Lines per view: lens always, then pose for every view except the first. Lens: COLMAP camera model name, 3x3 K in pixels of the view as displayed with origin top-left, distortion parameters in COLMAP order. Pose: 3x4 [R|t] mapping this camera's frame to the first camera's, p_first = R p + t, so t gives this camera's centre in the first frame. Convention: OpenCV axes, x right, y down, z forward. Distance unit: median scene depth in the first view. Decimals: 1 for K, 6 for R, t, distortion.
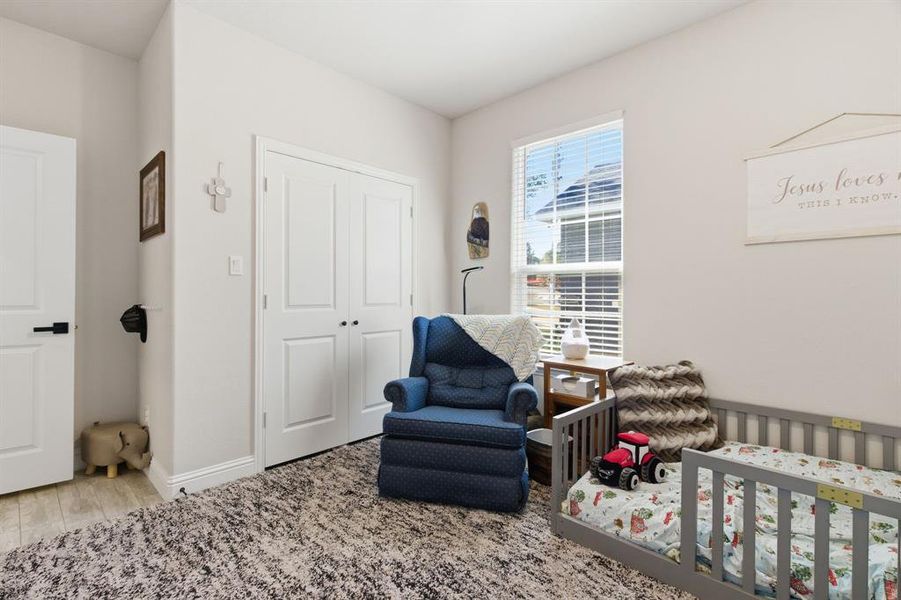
lens RADIAL K [[422.4, 0, 447.2], [0, 422.4, 285.7], [0, 0, 1]] dist [-0.000476, -0.000152]
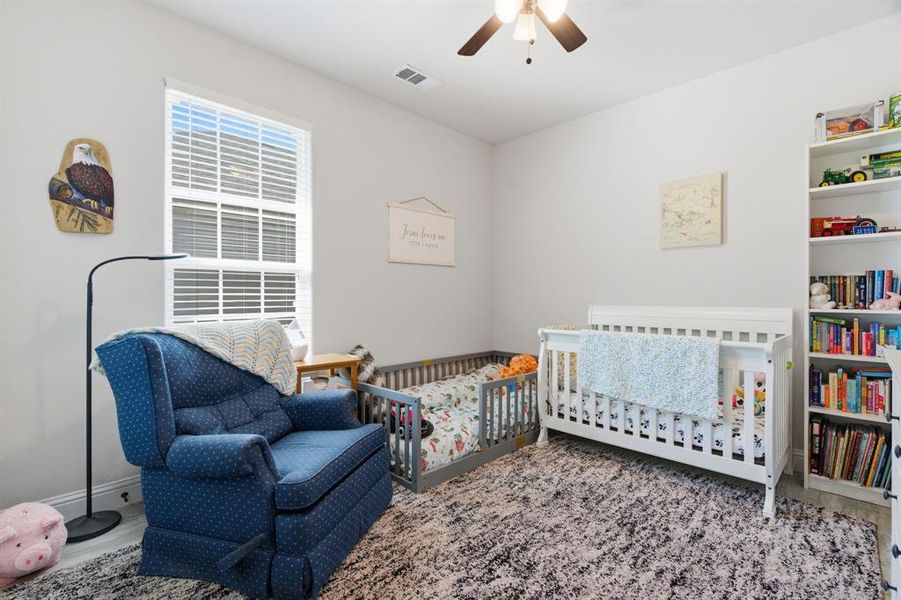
lens RADIAL K [[414.0, 0, 446.3], [0, 414.0, 296.2], [0, 0, 1]] dist [0.001834, -0.000163]
pose [[0.012073, -0.002104, 0.999925, -0.647653], [-0.019280, 0.999811, 0.002337, 0.014958], [-0.999741, -0.019307, 0.012030, 0.645580]]
